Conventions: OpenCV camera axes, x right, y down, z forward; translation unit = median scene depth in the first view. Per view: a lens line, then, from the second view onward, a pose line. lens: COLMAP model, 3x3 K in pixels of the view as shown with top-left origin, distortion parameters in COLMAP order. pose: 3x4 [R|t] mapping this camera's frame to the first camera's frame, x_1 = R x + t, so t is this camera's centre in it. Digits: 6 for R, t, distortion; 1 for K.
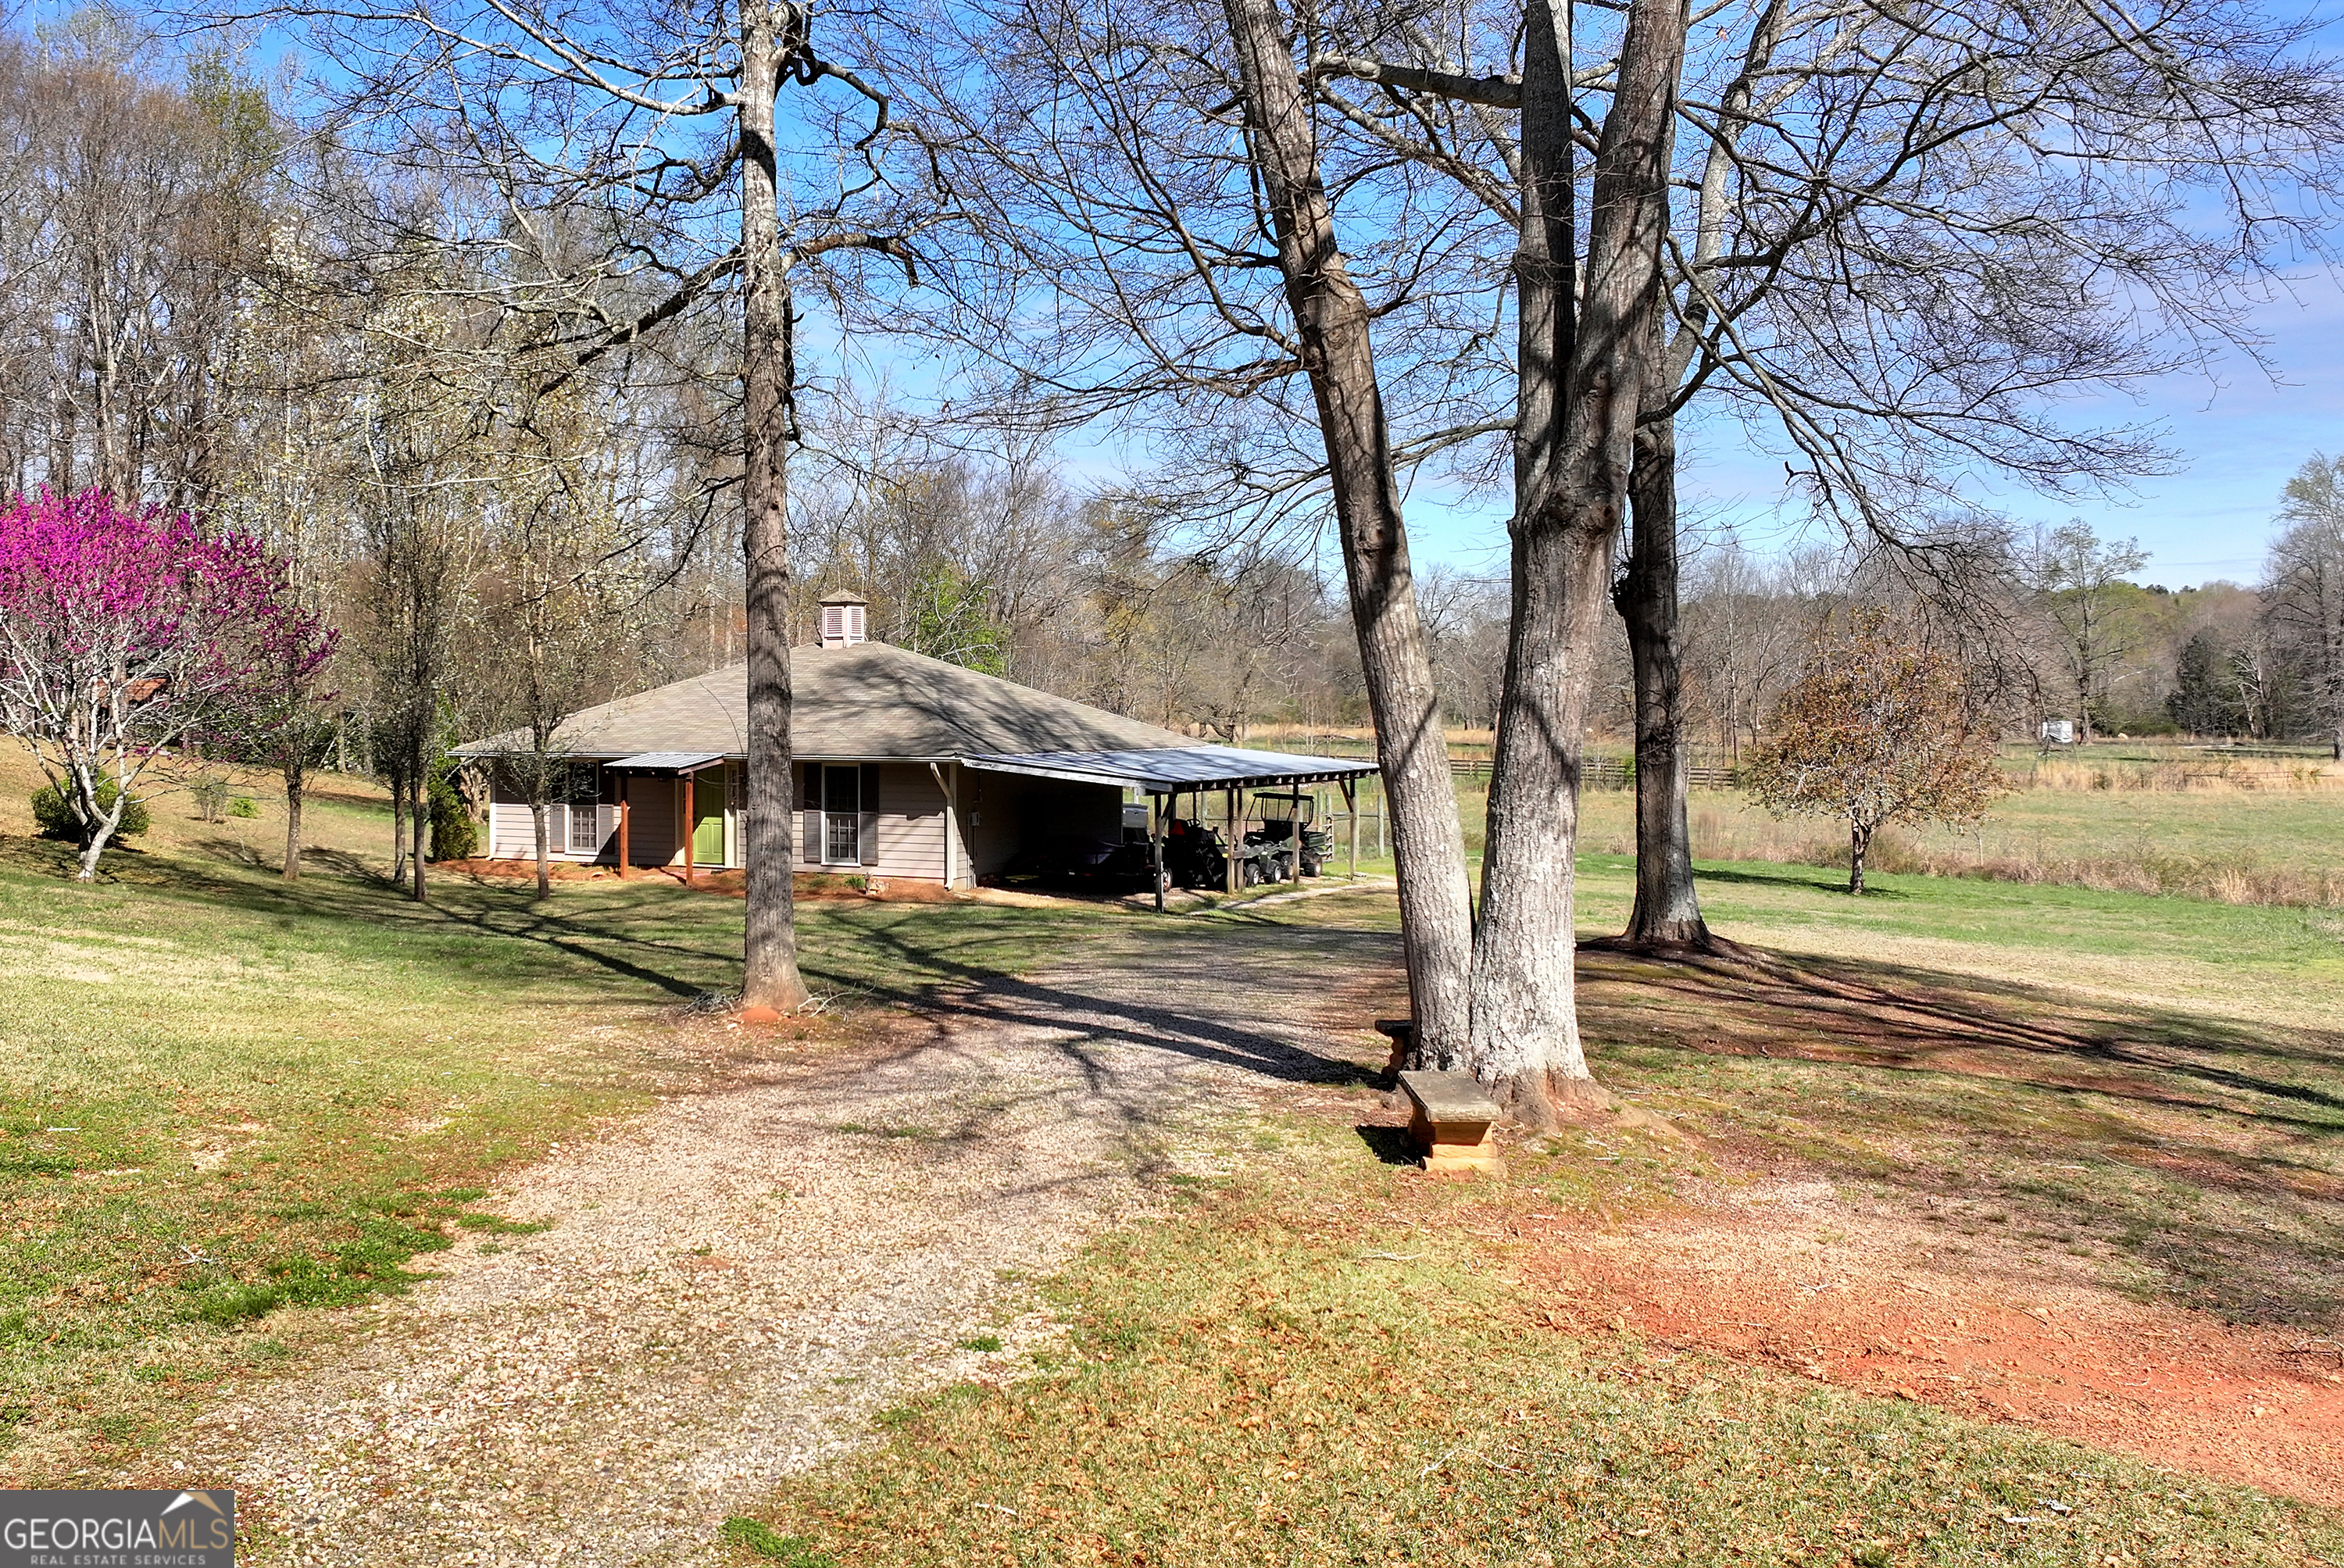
lens RADIAL K [[2222.1, 0, 1175.7], [0, 2222.1, 780.1], [0, 0, 1]] dist [-0.001120, 0.000000]
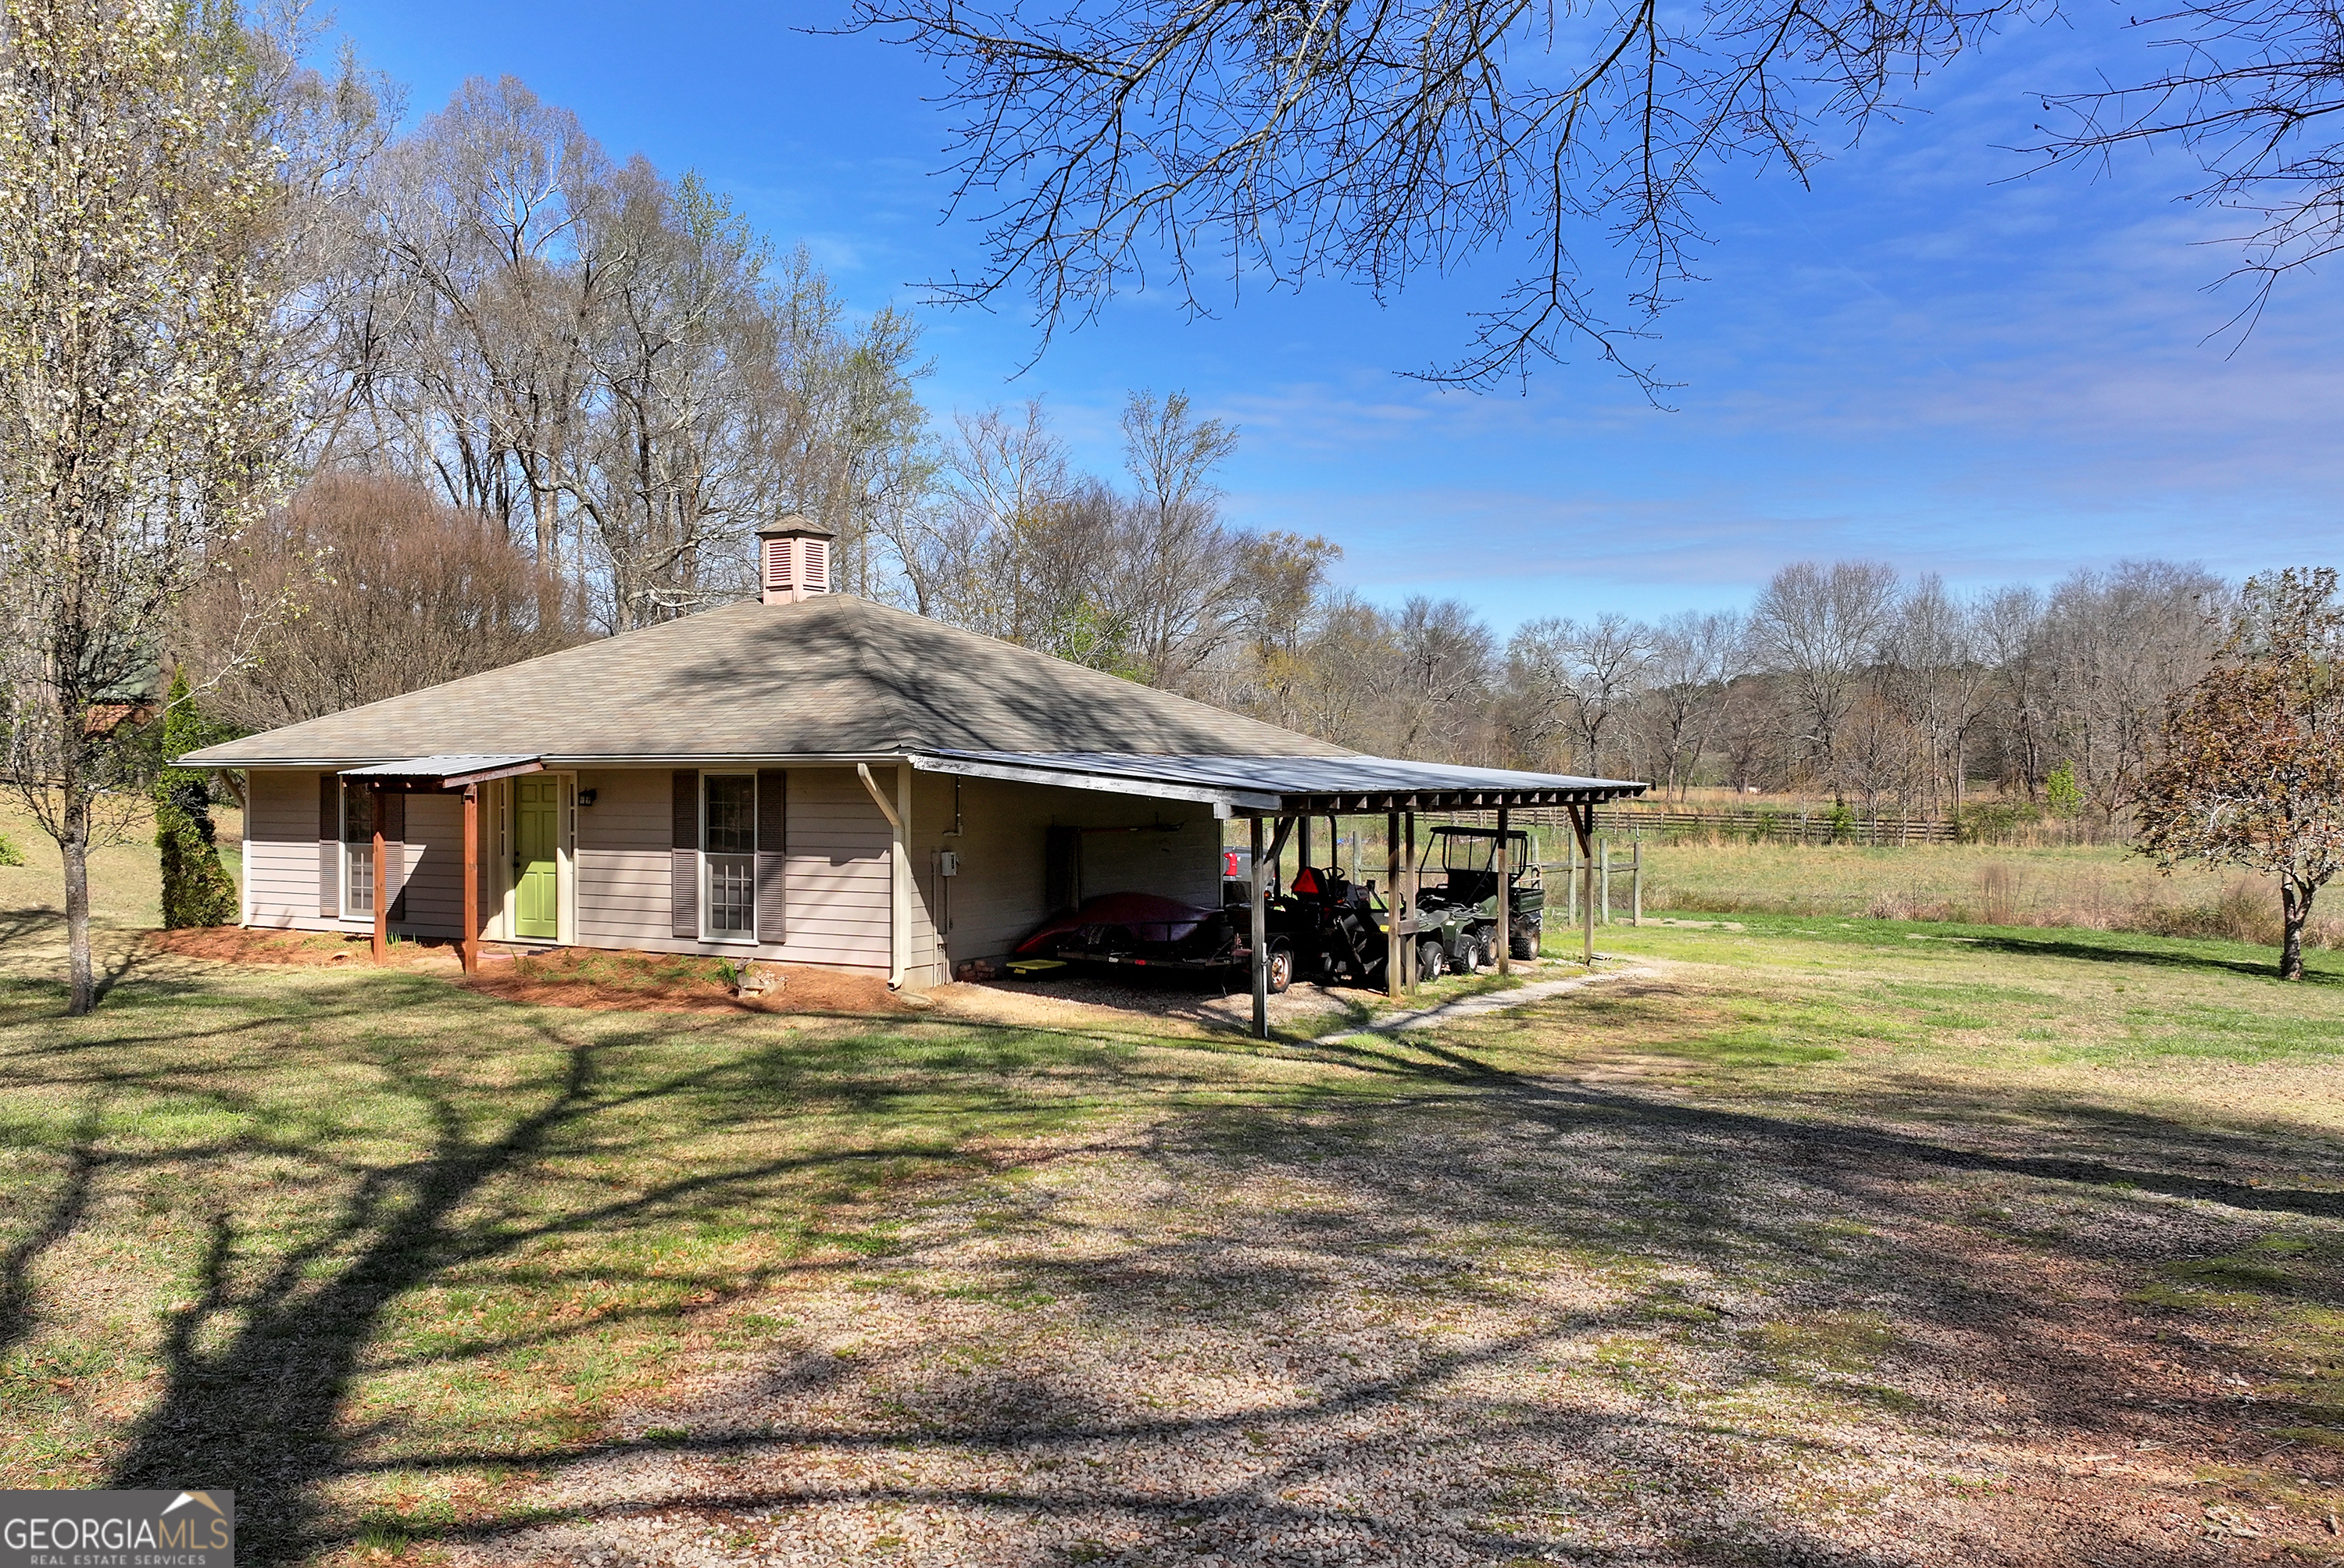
lens RADIAL K [[2222.1, 0, 1160.0], [0, 2222.1, 786.2], [0, 0, 1]] dist [-0.001120, 0.000000]
pose [[0.996699, -0.001235, -0.081173, 0.010460], [-0.000644, 0.999732, -0.023121, 0.009889], [0.081180, 0.023097, 0.996432, 0.401551]]
